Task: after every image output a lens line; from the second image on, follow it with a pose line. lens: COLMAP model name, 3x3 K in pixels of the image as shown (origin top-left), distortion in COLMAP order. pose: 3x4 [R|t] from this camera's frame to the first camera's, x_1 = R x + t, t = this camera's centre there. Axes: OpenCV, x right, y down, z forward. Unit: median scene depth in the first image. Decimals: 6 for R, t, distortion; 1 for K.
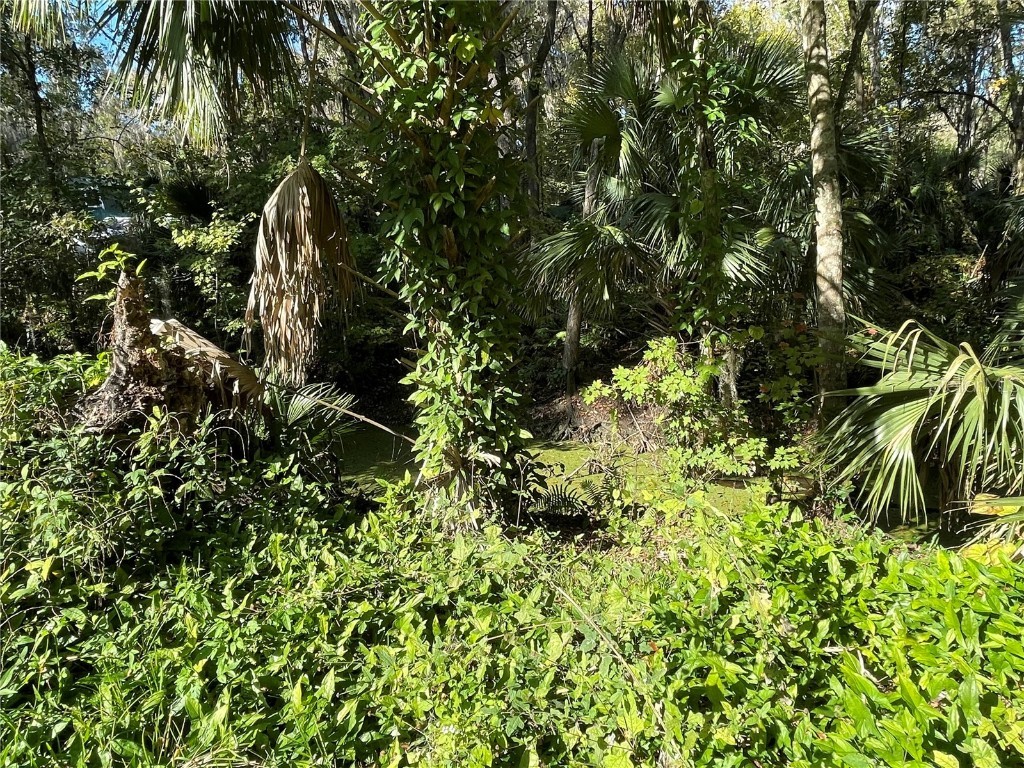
lens RADIAL K [[684.9, 0, 512.1], [0, 684.9, 383.6], [0, 0, 1]] dist [0.005654, 0.001112]
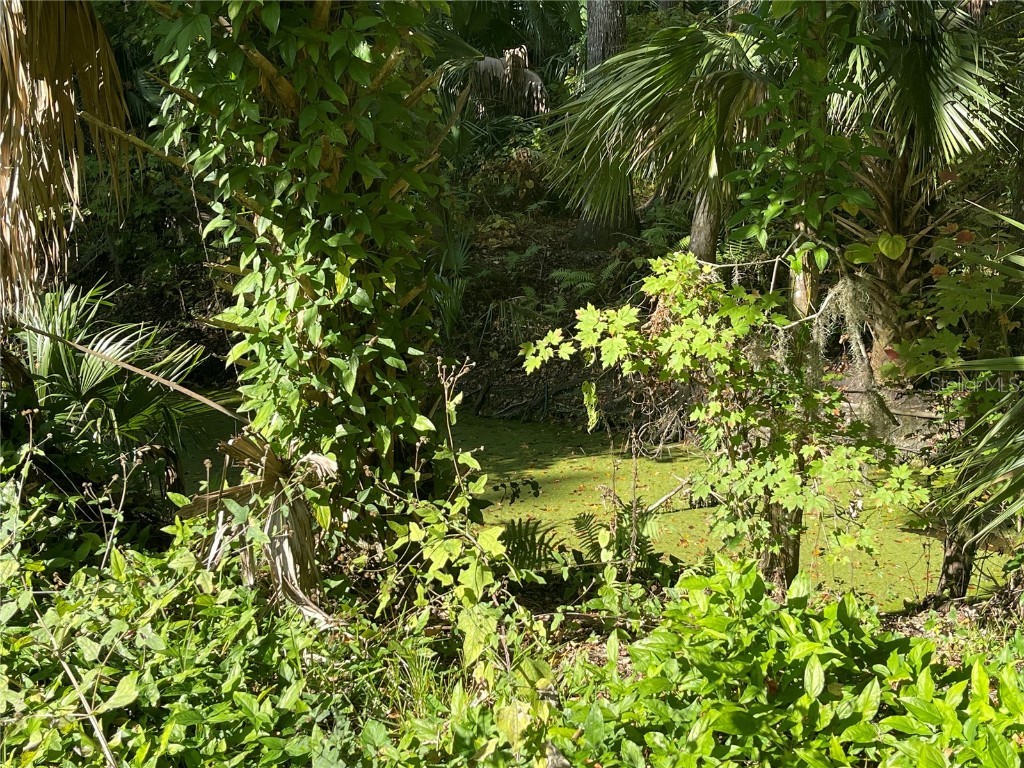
lens RADIAL K [[1315.8, 0, 512.0], [0, 1315.8, 383.9], [0, 0, 1]] dist [0.017796, 0.000000]
pose [[0.991389, 0.031428, -0.127125, 0.230775], [-0.026217, 0.998754, 0.042465, -0.005179], [0.128302, -0.038767, 0.990977, -0.044219]]
